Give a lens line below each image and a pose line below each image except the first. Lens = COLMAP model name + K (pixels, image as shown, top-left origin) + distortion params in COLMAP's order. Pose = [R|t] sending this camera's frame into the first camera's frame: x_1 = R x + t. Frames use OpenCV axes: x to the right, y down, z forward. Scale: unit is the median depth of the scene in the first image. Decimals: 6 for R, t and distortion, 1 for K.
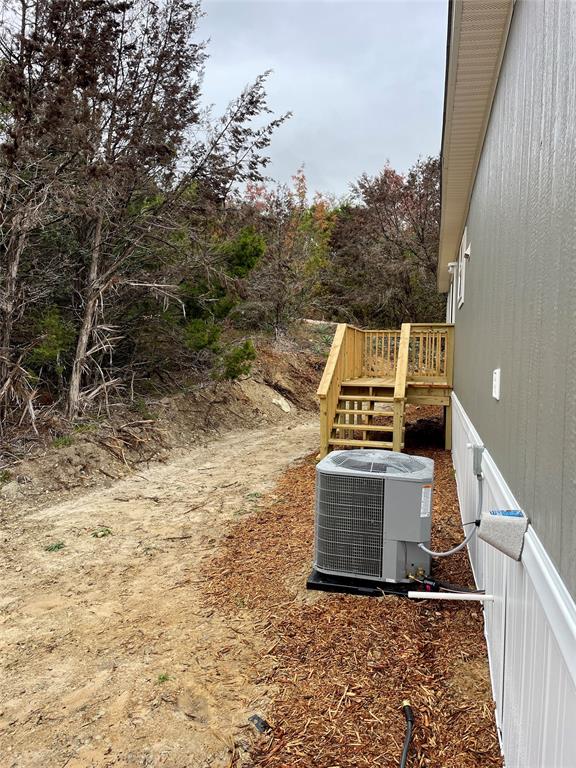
lens RADIAL K [[581.1, 0, 291.1], [0, 581.1, 381.2], [0, 0, 1]] dist [0.090267, -0.119464]
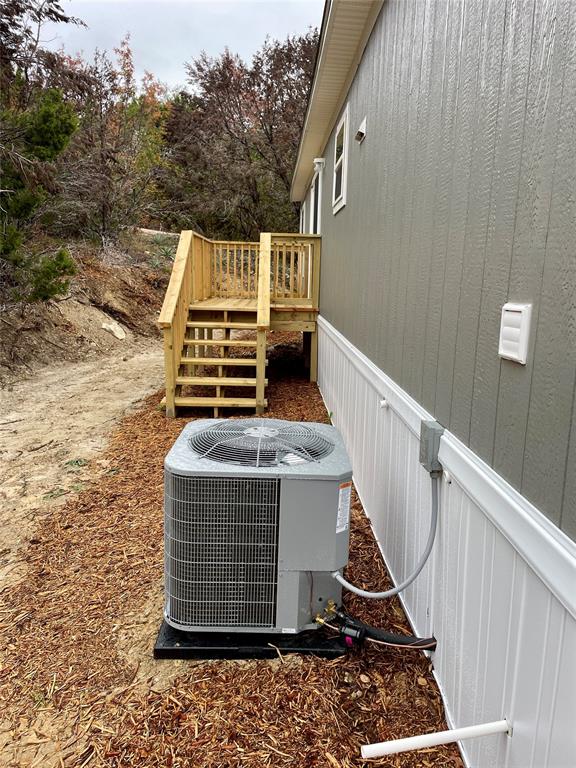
lens RADIAL K [[581.1, 0, 298.8], [0, 581.1, 380.5], [0, 0, 1]] dist [0.090267, -0.119464]
pose [[0.960594, -0.042748, 0.274649, 0.006957], [0.003765, 0.990013, 0.140926, -0.009681], [-0.277930, -0.134338, 0.951161, 0.195981]]
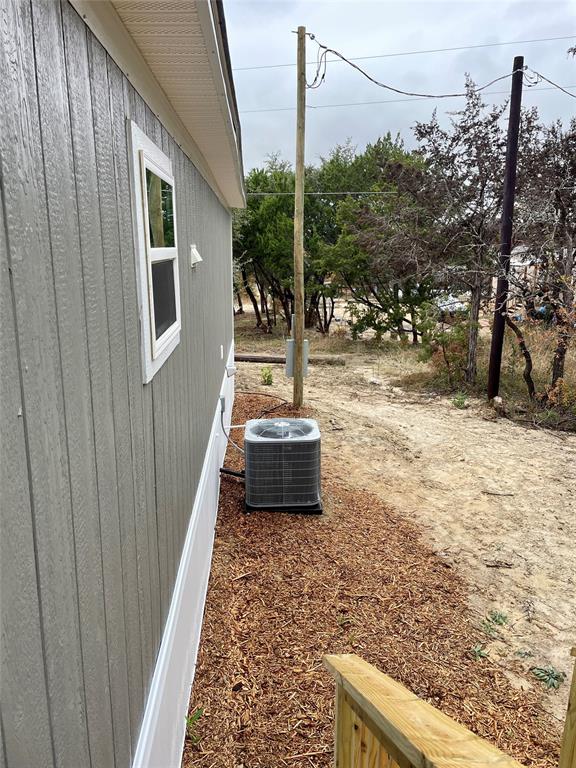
lens RADIAL K [[581.1, 0, 286.8], [0, 581.1, 383.7], [0, 0, 1]] dist [0.090267, -0.119464]
pose [[-0.959146, 0.044773, -0.279348, 0.277485], [-0.031013, 0.964808, 0.261119, -0.184215], [0.281208, 0.259114, -0.924003, 1.187669]]
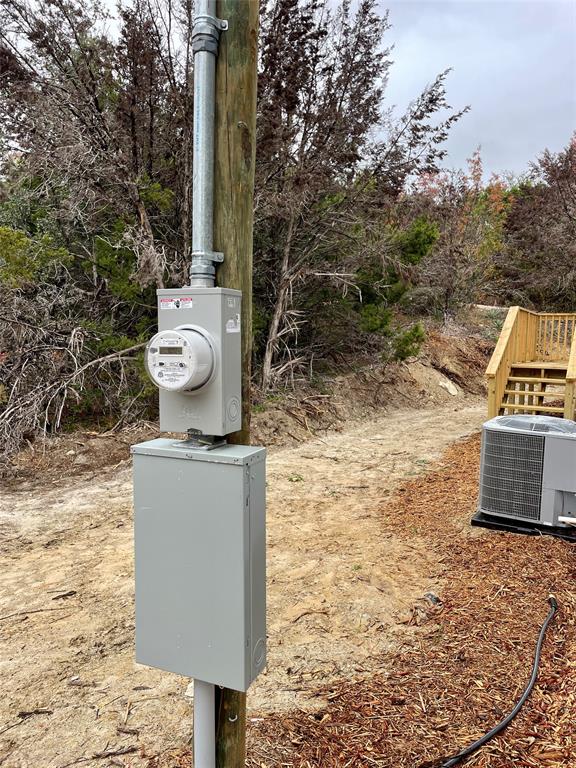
lens RADIAL K [[581.1, 0, 287.4], [0, 581.1, 385.8], [0, 0, 1]] dist [0.090267, -0.119464]
pose [[0.960088, 0.029258, -0.278165, -0.004112], [-0.021506, 0.999292, 0.030879, 0.019259], [0.278871, -0.023665, 0.960037, -0.119611]]
